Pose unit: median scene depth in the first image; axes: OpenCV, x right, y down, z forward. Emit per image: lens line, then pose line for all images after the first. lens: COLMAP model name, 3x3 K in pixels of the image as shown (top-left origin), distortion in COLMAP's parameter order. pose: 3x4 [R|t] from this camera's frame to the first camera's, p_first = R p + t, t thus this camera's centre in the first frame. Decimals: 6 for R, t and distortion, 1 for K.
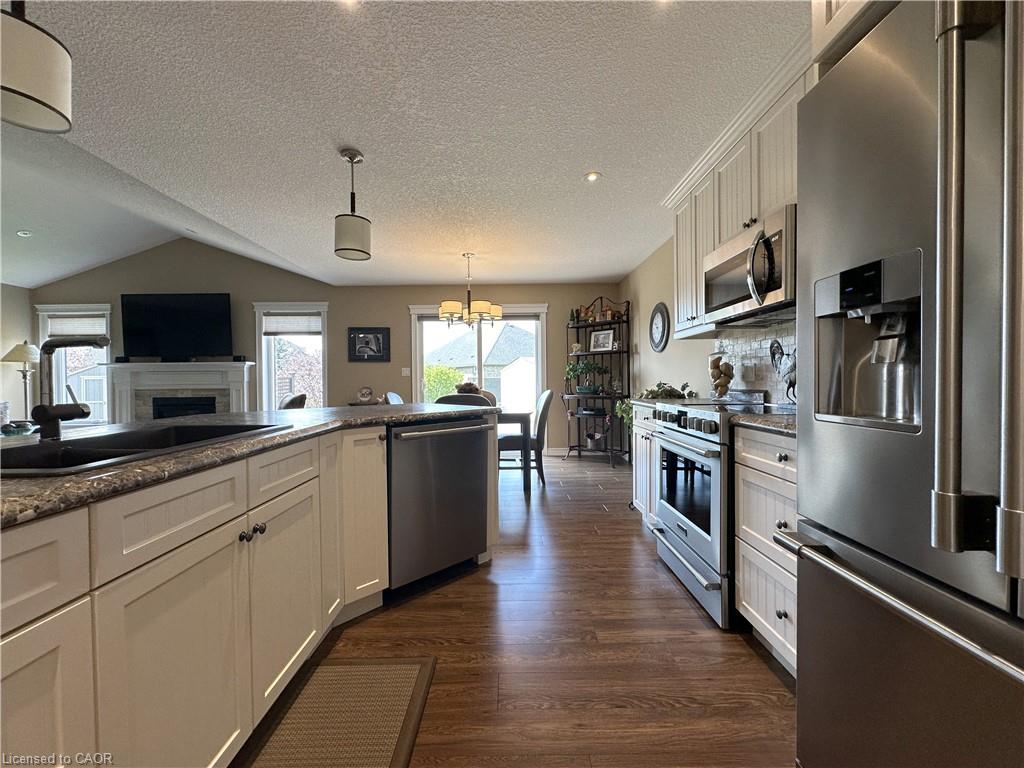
lens RADIAL K [[413.3, 0, 507.9], [0, 413.3, 380.2], [0, 0, 1]] dist [0.002238, 0.000094]
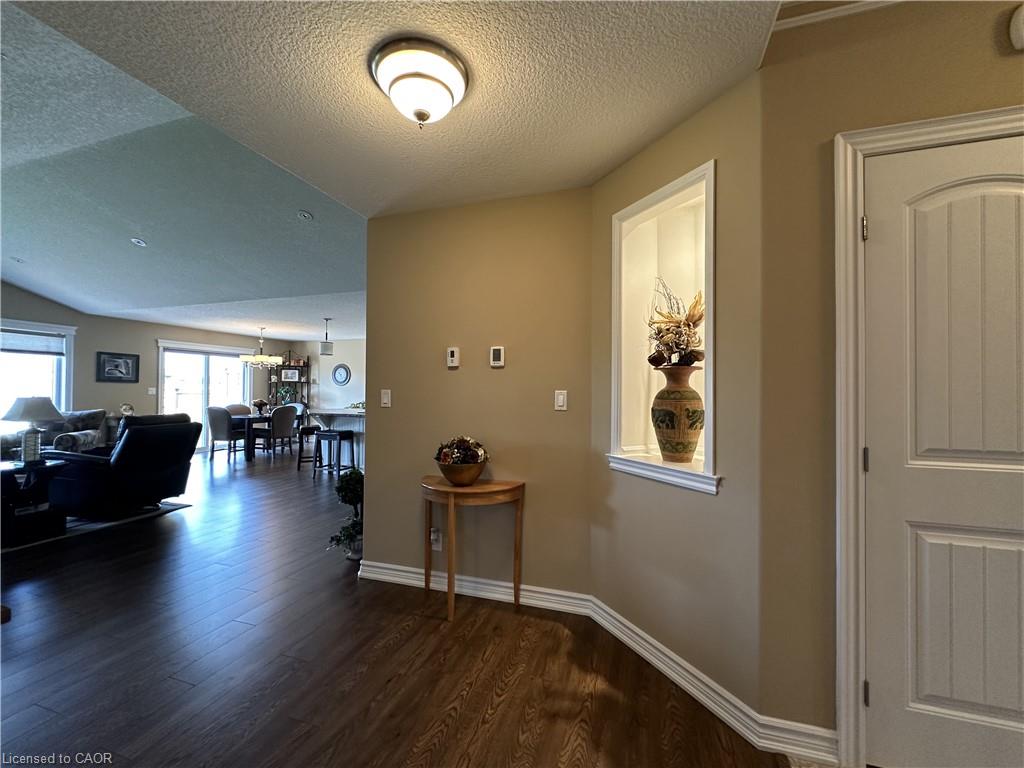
lens RADIAL K [[413.3, 0, 511.9], [0, 413.3, 384.6], [0, 0, 1]] dist [0.002238, 0.000094]
pose [[0.292300, 0.025422, 0.955989, -1.144245], [0.000788, 0.999640, -0.026824, -0.005113], [-0.956326, 0.008594, 0.292175, -0.428461]]
